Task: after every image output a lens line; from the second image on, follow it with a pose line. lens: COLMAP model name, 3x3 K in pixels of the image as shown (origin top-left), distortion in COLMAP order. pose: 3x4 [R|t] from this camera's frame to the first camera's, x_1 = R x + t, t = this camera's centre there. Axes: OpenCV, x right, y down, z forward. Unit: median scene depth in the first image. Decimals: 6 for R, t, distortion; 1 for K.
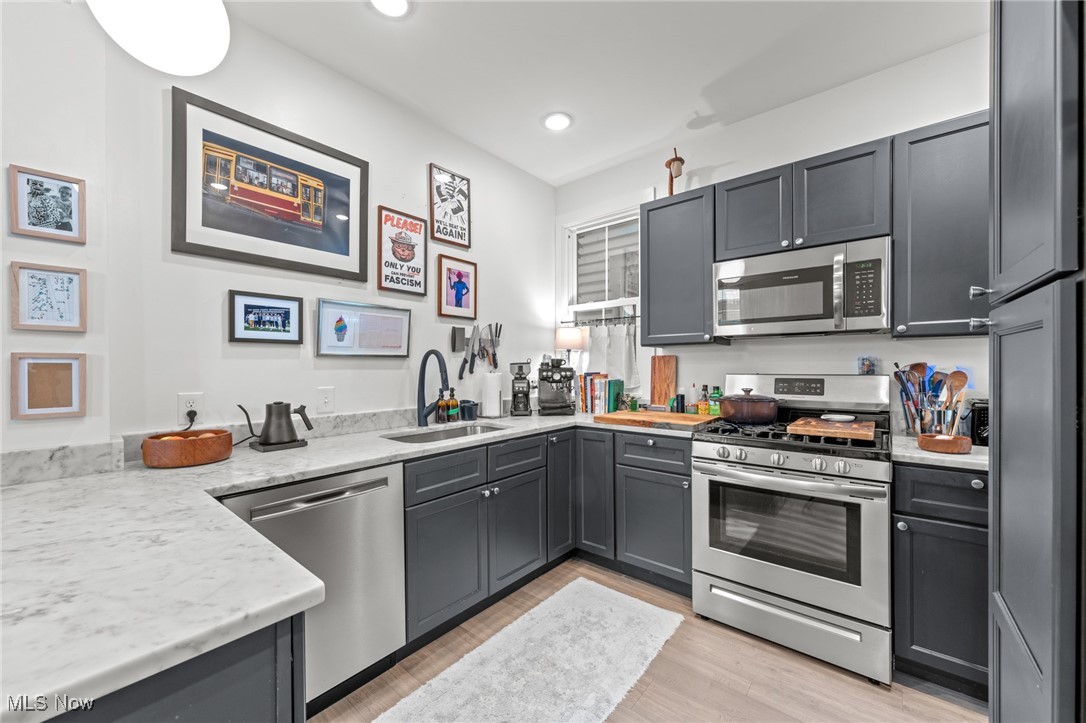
lens RADIAL K [[421.7, 0, 533.7], [0, 421.7, 367.1], [0, 0, 1]] dist [-0.001986, -0.000491]
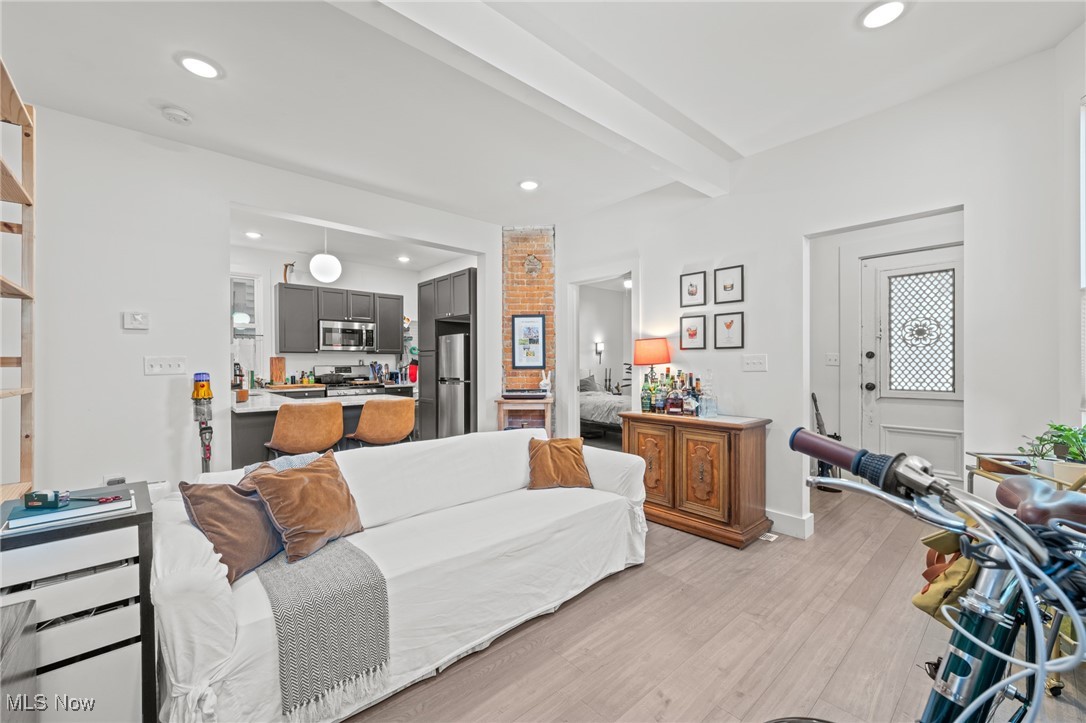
lens RADIAL K [[421.7, 0, 542.0], [0, 421.7, 364.8], [0, 0, 1]] dist [-0.001986, -0.000491]
pose [[0.154236, 0.000478, 0.988034, -2.020923], [0.008450, 0.999963, -0.001803, 0.031872], [-0.987998, 0.008627, 0.154226, -0.726790]]
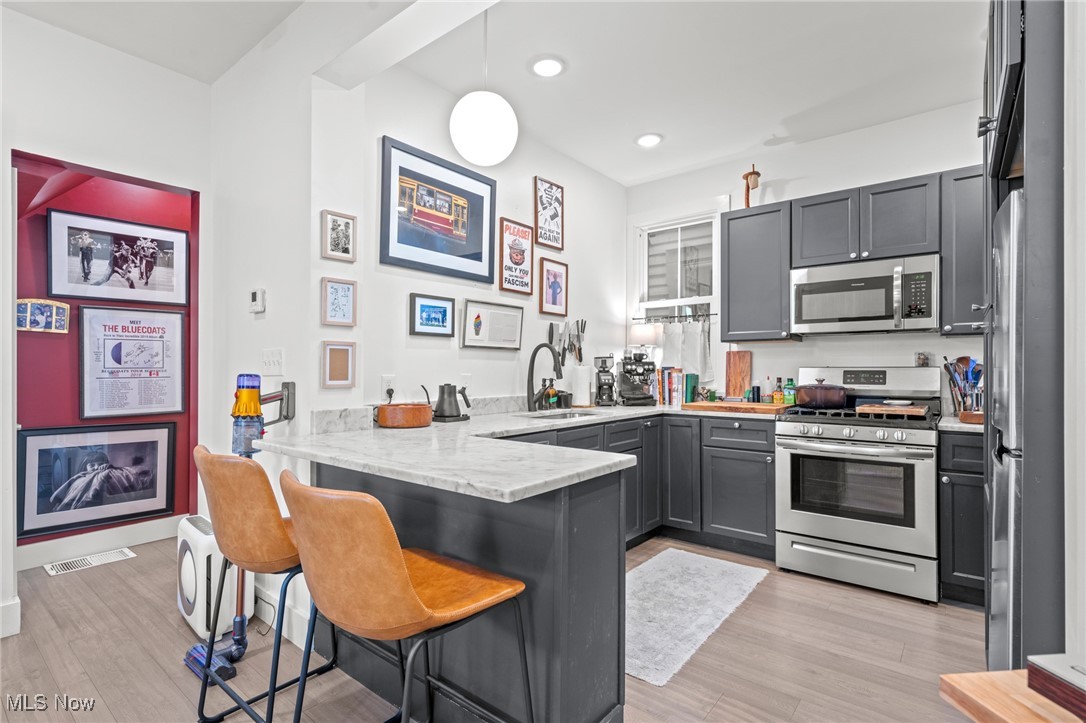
lens RADIAL K [[520.8, 0, 538.5], [0, 520.8, 364.8], [0, 0, 1]] dist [0.000585, -0.000814]
pose [[0.999848, 0.006429, 0.016186, -0.315636], [-0.006258, 0.999924, -0.010605, 0.035710], [-0.016253, 0.010502, 0.999813, -0.454804]]
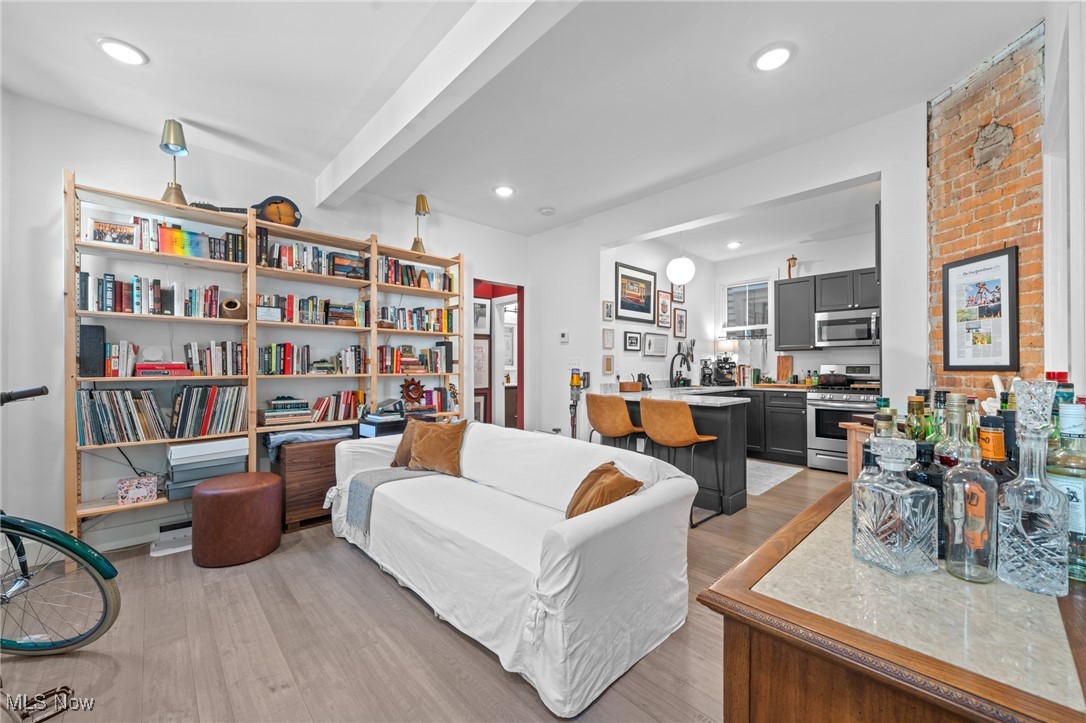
lens RADIAL K [[421.7, 0, 541.8], [0, 421.7, 361.0], [0, 0, 1]] dist [-0.001986, -0.000491]
pose [[0.992429, 0.000298, -0.122820, -0.781296], [-0.002133, 0.999888, -0.014810, 0.040191], [0.122801, 0.014960, 0.992319, -1.469601]]
